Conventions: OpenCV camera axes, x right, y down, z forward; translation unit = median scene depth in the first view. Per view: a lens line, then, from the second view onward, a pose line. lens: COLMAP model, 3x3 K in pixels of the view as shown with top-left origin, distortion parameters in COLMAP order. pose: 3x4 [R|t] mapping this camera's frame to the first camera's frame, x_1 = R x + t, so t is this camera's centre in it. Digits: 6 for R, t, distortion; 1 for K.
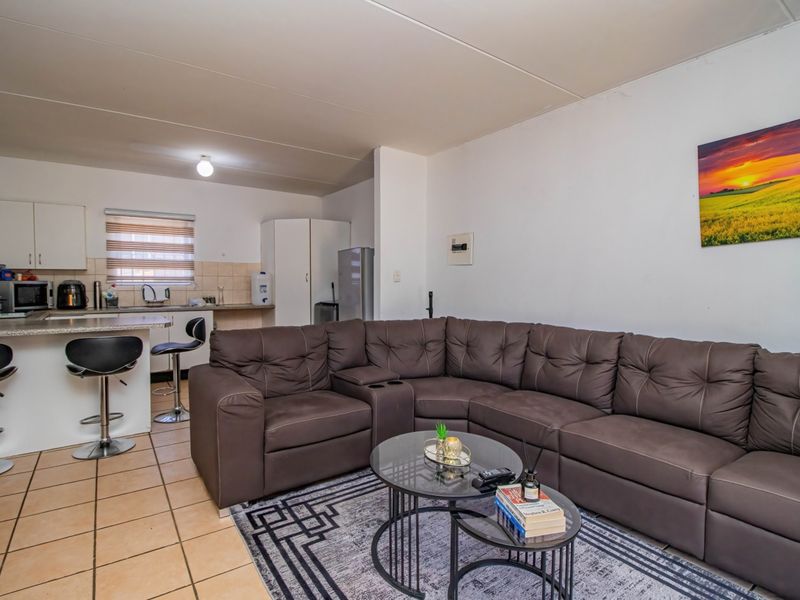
lens RADIAL K [[419.7, 0, 404.9], [0, 419.7, 301.5], [0, 0, 1]] dist [0.011367, -0.021913]
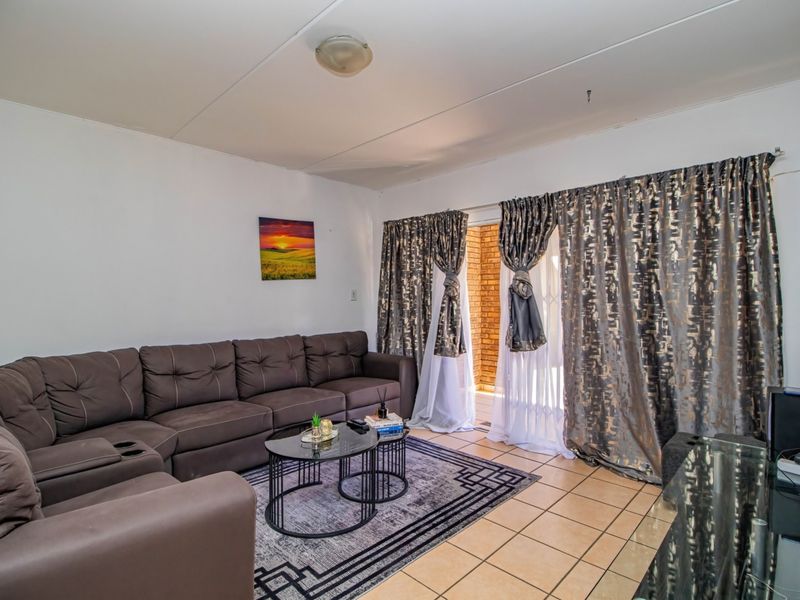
lens RADIAL K [[419.7, 0, 404.9], [0, 419.7, 301.5], [0, 0, 1]] dist [0.011367, -0.021913]
pose [[-0.177155, -0.014175, 0.984081, -0.529936], [0.049217, 0.998518, 0.023243, -0.031901], [-0.982952, 0.052551, -0.176195, 0.405380]]
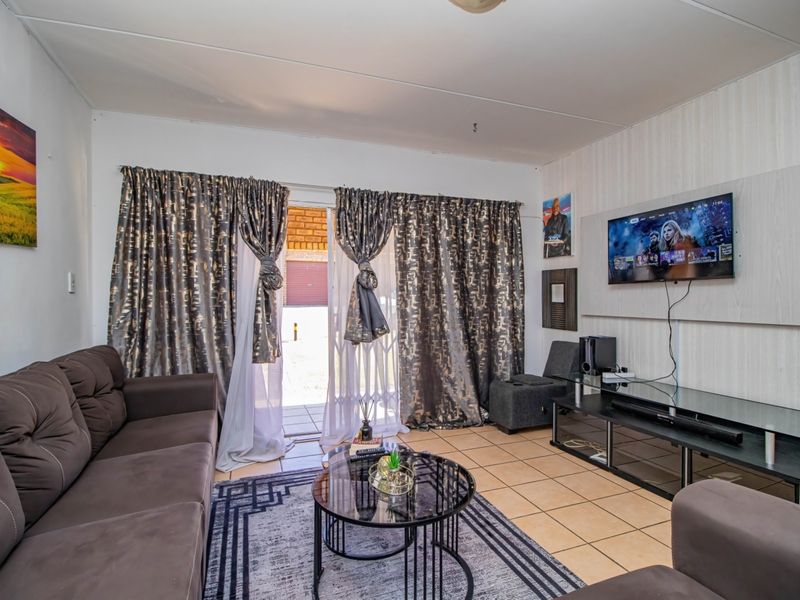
lens RADIAL K [[420.6, 0, 407.4], [0, 420.6, 300.7], [0, 0, 1]] dist [0.004272, -0.012828]
pose [[-0.967810, -0.003719, 0.251656, -0.070796], [0.011684, 0.998149, 0.059688, -0.034700], [-0.251412, 0.060707, -0.965974, 0.790440]]
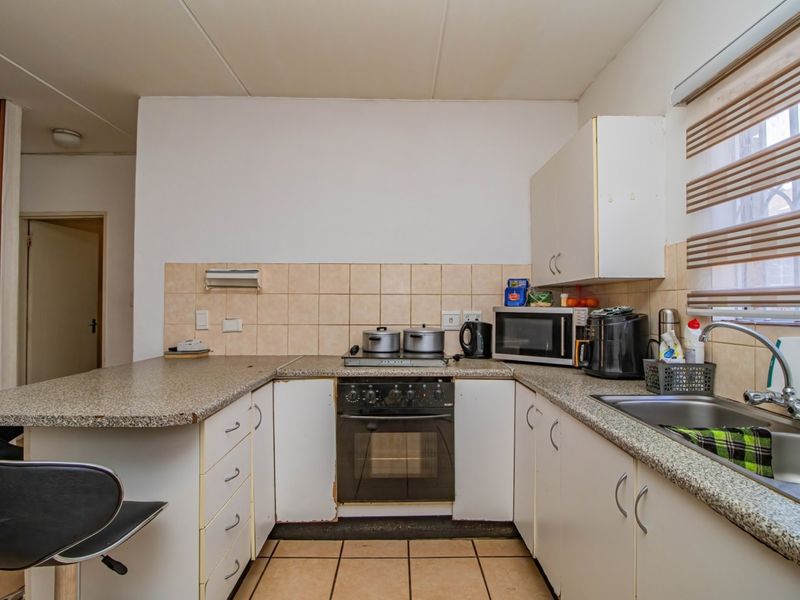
lens RADIAL K [[425.0, 0, 408.7], [0, 425.0, 297.9], [0, 0, 1]] dist [0.000041, 0.000037]
pose [[-0.567428, -0.018048, -0.823225, -0.363059], [-0.044551, 0.998968, 0.008807, -0.057067], [0.822217, 0.041673, -0.567646, 1.148289]]
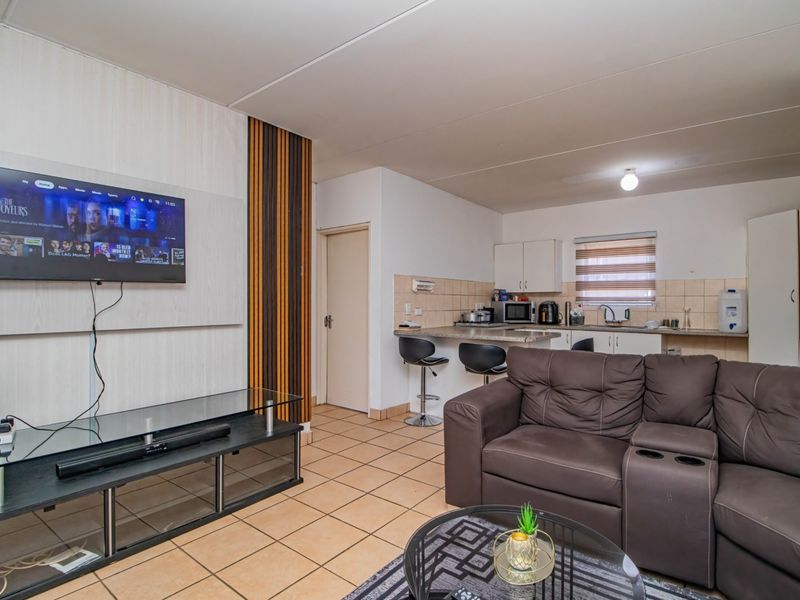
lens RADIAL K [[420.6, 0, 407.4], [0, 420.6, 300.7], [0, 0, 1]] dist [0.004272, -0.012828]
pose [[0.291589, -0.004985, -0.956531, 0.287234], [-0.049476, 0.998569, -0.020287, -0.005891], [0.955263, 0.053240, 0.290925, 0.261446]]
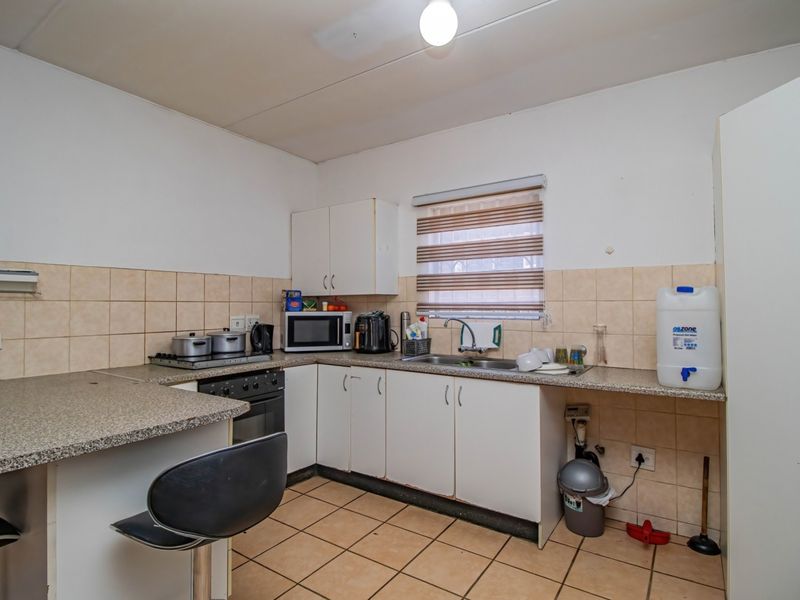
lens RADIAL K [[425.0, 0, 408.7], [0, 425.0, 297.9], [0, 0, 1]] dist [0.000041, 0.000037]
pose [[0.359633, -0.020730, -0.932864, -0.135921], [-0.040825, 0.998446, -0.037926, -0.050575], [0.932200, 0.051723, 0.358228, 0.864396]]
